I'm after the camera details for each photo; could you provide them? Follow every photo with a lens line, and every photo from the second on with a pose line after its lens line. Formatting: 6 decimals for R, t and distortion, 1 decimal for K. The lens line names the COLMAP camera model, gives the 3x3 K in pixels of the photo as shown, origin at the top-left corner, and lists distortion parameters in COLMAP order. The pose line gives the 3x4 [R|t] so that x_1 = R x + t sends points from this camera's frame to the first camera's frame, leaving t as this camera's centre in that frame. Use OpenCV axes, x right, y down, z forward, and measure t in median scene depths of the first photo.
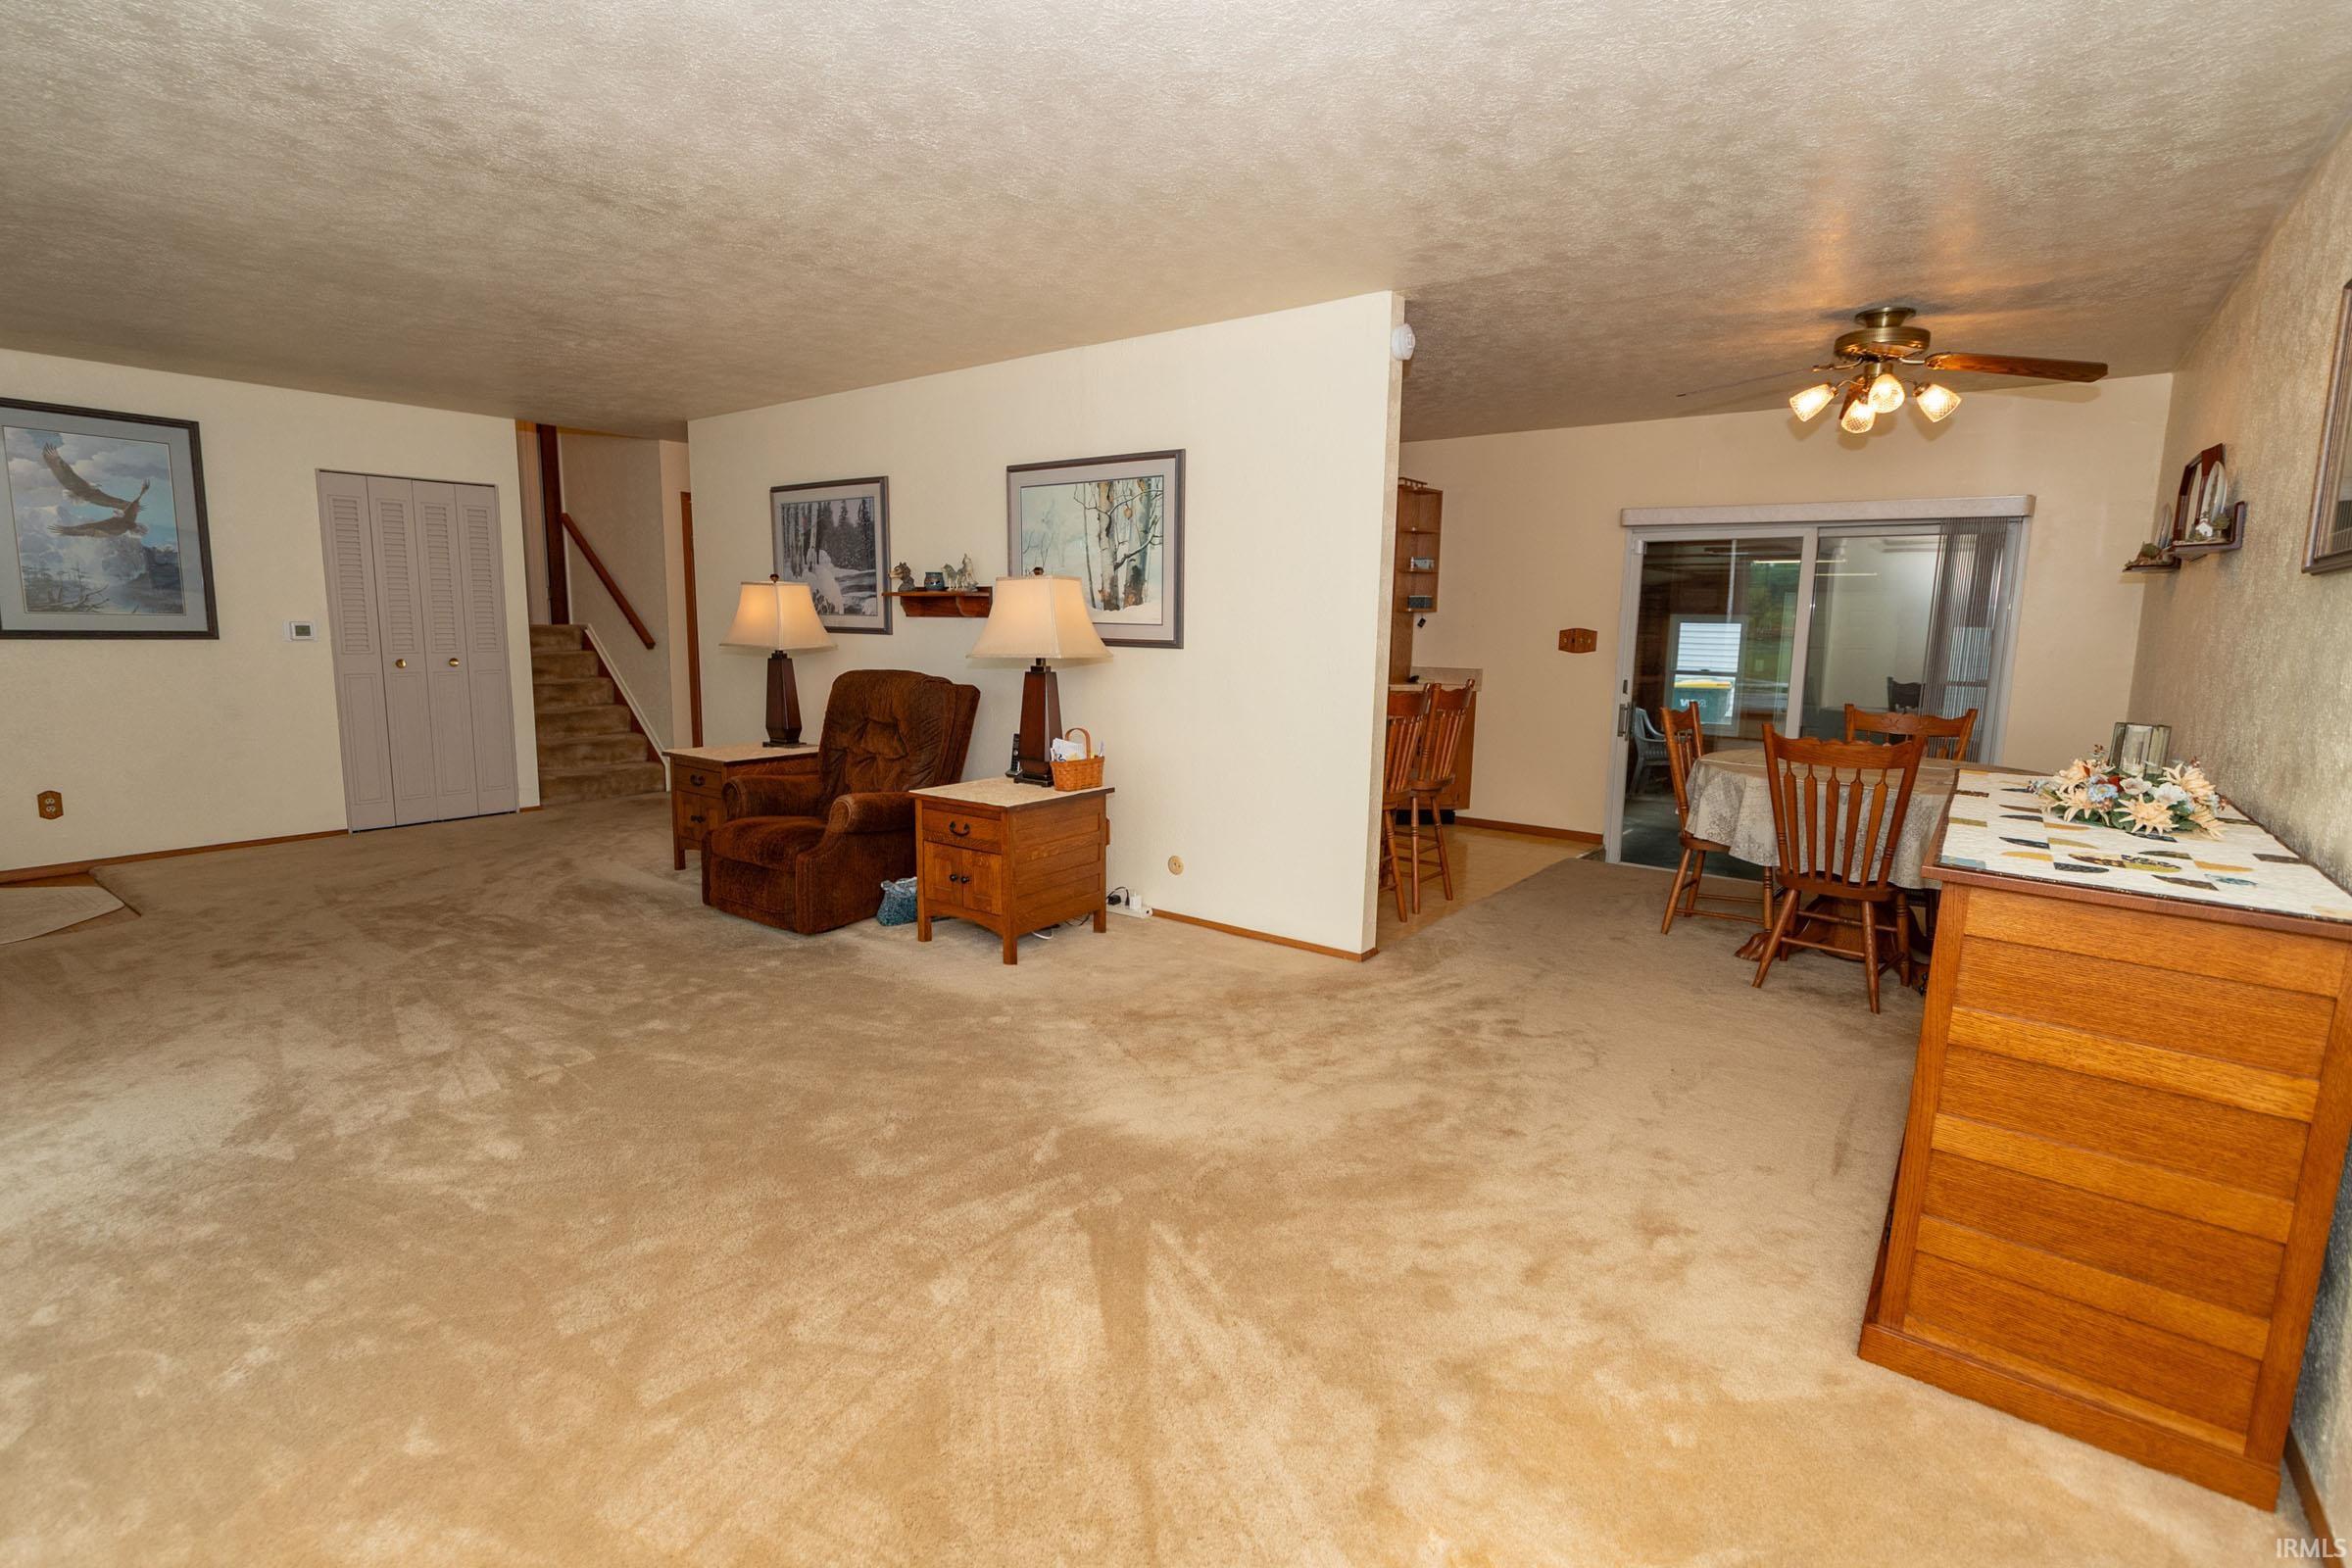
lens RADIAL K [[1086.1, 0, 1176.0], [0, 1086.1, 784.0], [0, 0, 1]] dist [-0.000148, -0.000238]
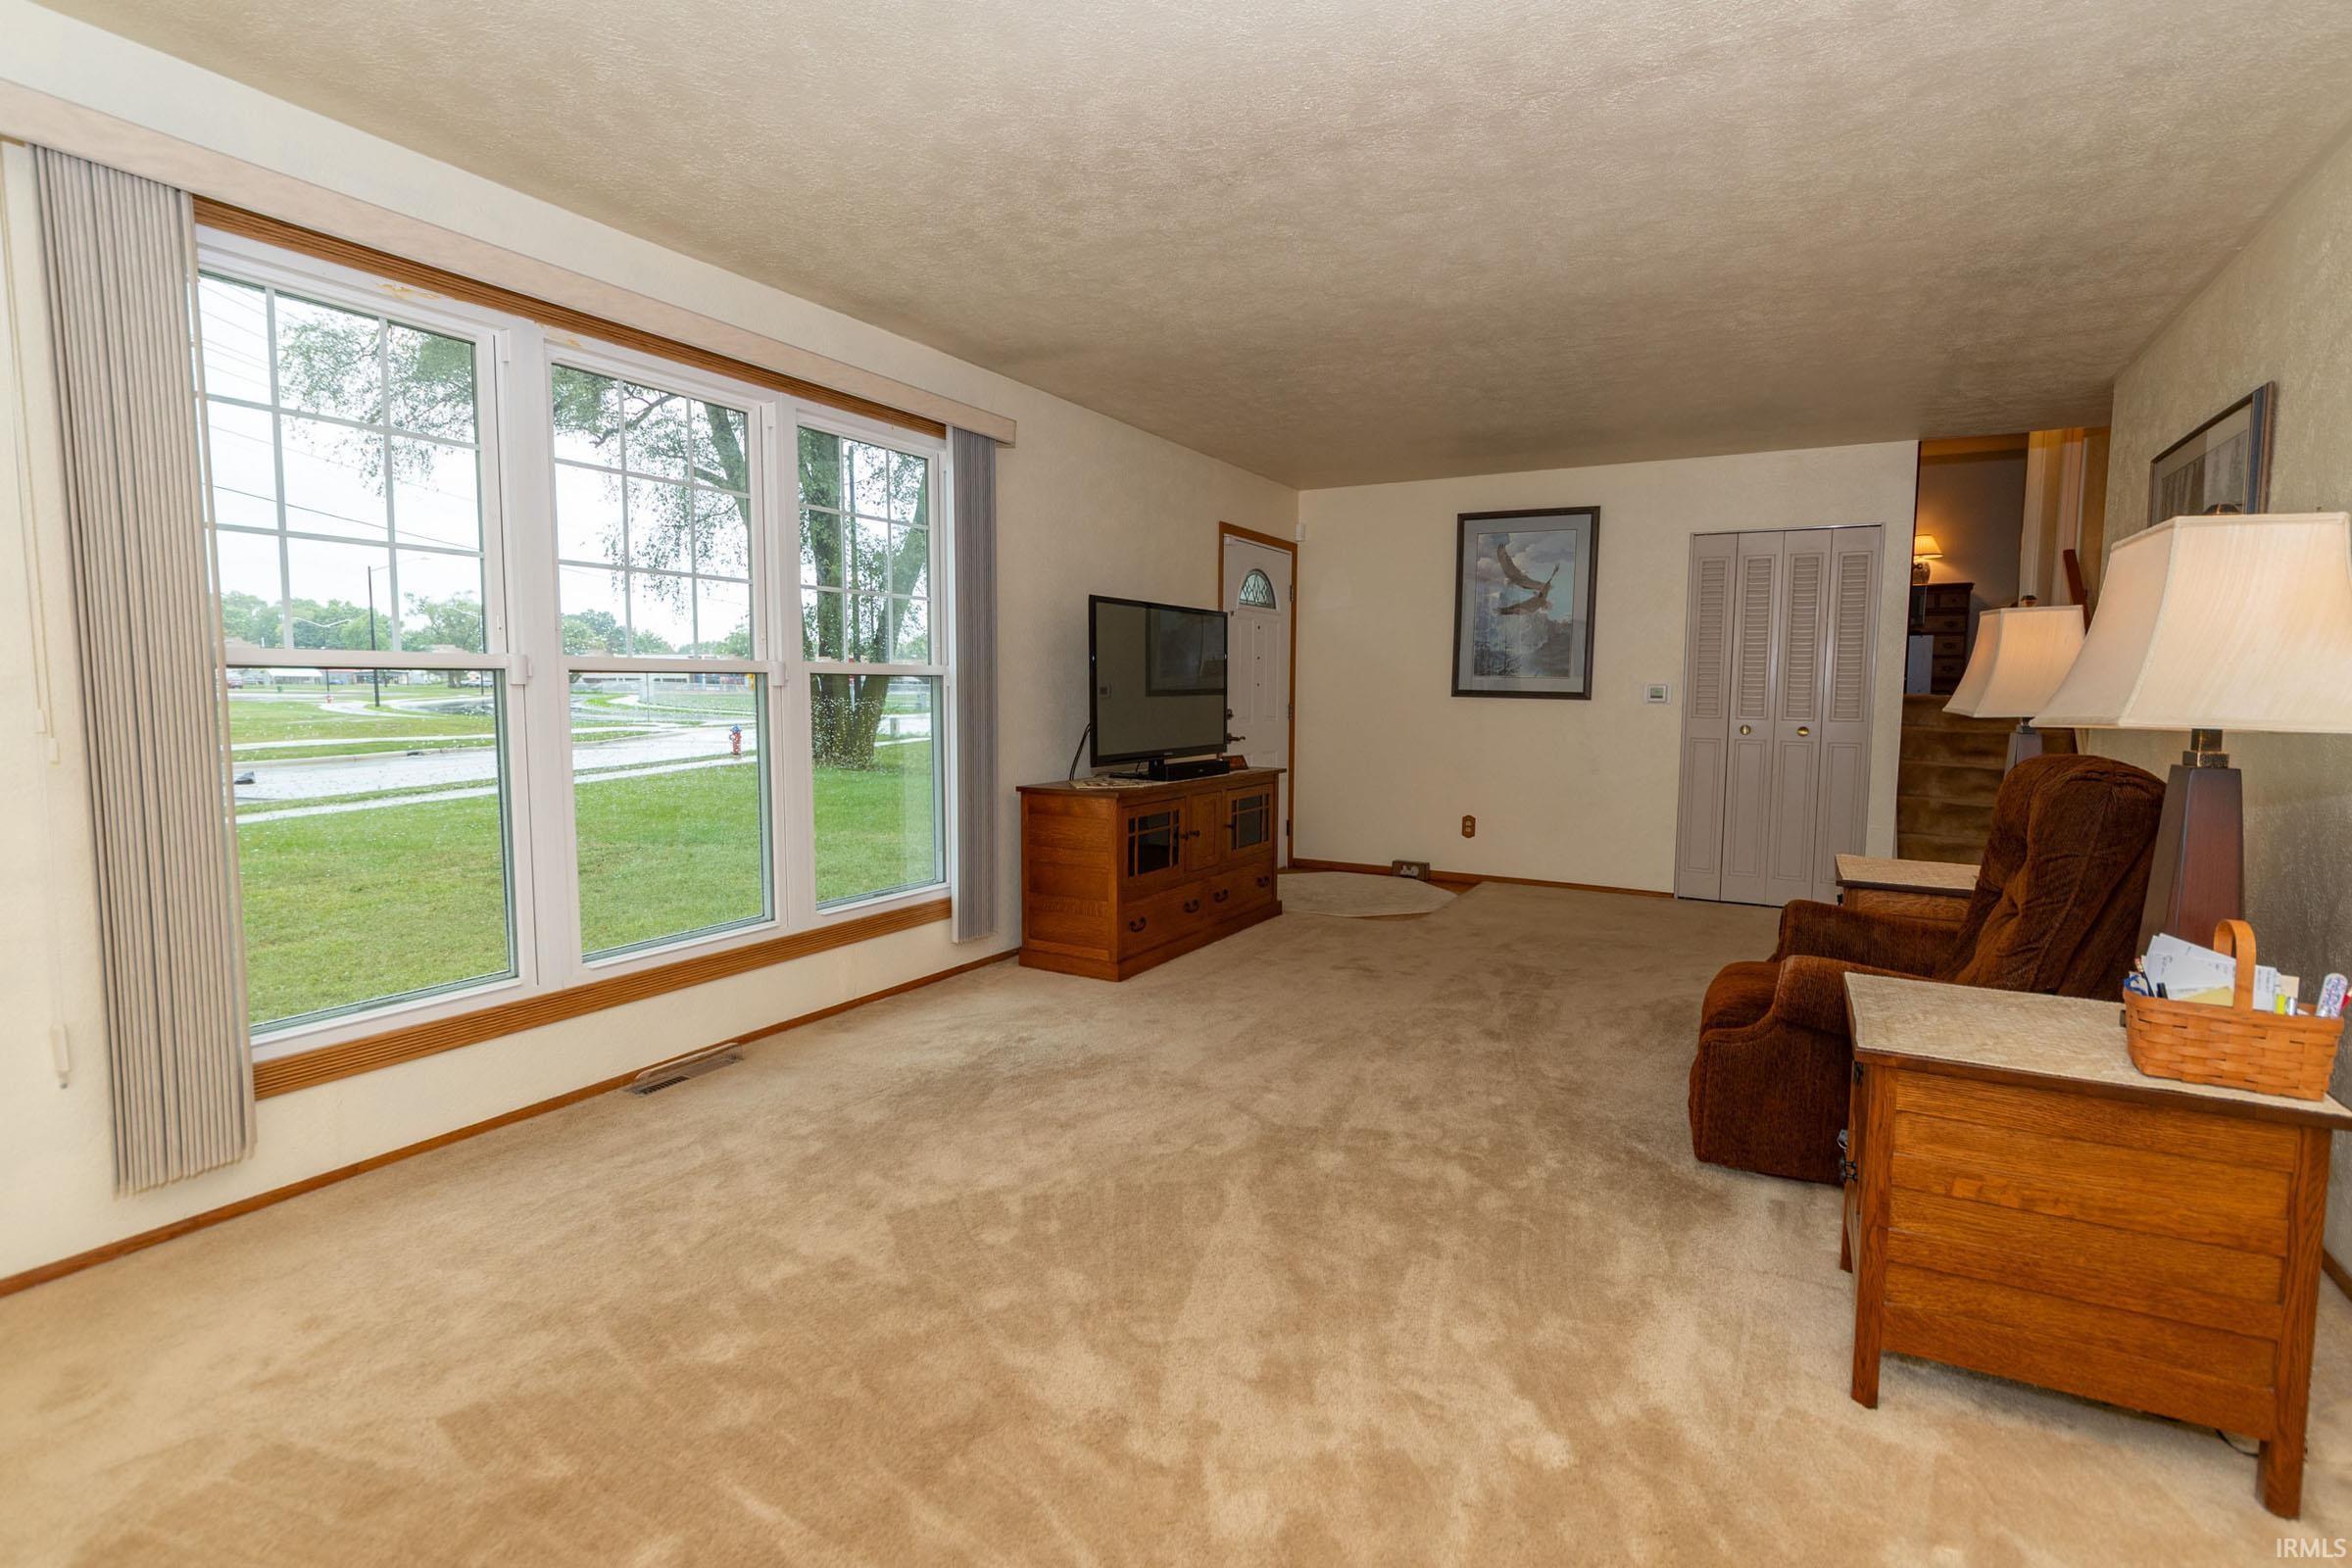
lens RADIAL K [[1086.1, 0, 1176.0], [0, 1086.1, 784.0], [0, 0, 1]] dist [-0.000148, -0.000238]
pose [[0.143146, 0.080443, -0.986427, 0.226158], [-0.158761, 0.985650, 0.057341, -0.064731], [0.976885, 0.148398, 0.153863, 0.615738]]
